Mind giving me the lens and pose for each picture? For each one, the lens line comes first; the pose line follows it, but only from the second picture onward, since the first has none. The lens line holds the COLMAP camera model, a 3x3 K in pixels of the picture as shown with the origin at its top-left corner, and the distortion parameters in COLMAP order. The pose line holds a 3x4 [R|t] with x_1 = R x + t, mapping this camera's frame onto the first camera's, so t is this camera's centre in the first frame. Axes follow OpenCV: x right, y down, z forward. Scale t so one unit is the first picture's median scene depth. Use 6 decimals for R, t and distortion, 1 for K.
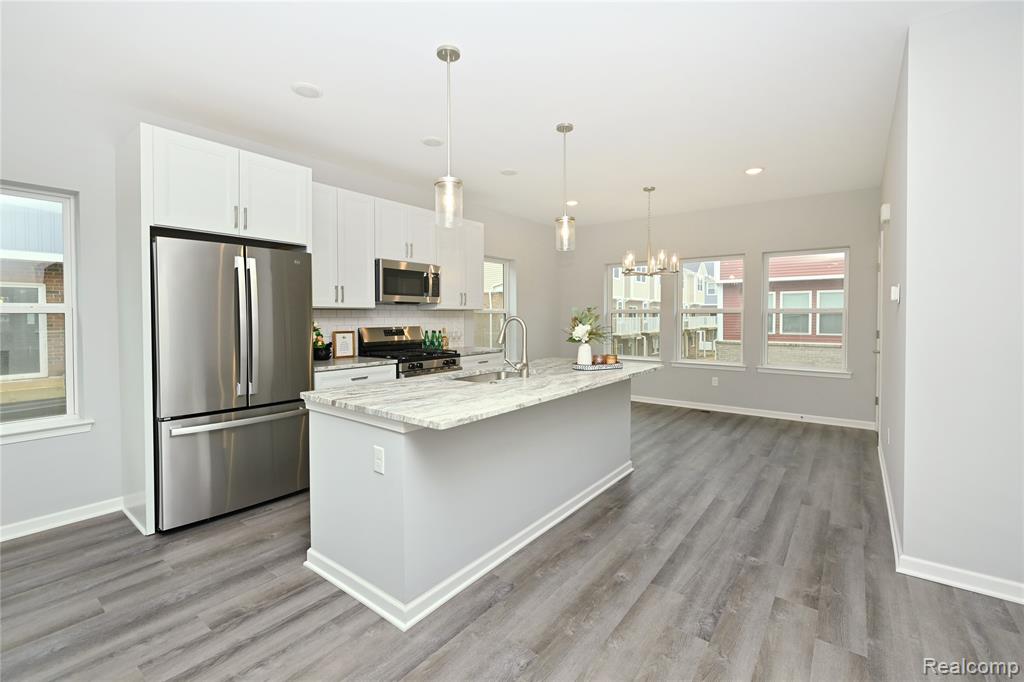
lens RADIAL K [[408.4, 0, 504.1], [0, 408.4, 319.8], [0, 0, 1]] dist [0.001571, 0.000389]
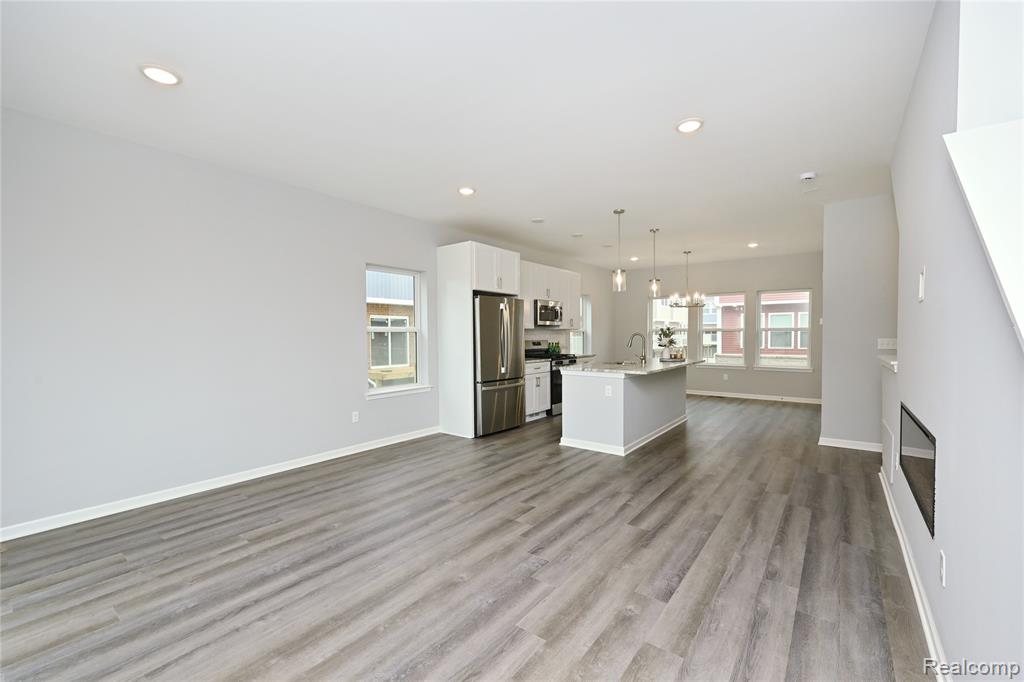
lens RADIAL K [[408.4, 0, 513.3], [0, 408.4, 338.9], [0, 0, 1]] dist [0.001571, 0.000389]
pose [[0.999363, -0.001215, 0.035657, -0.389005], [0.001100, 0.999994, 0.003245, 0.007119], [-0.035661, -0.003204, 0.999359, -0.577280]]
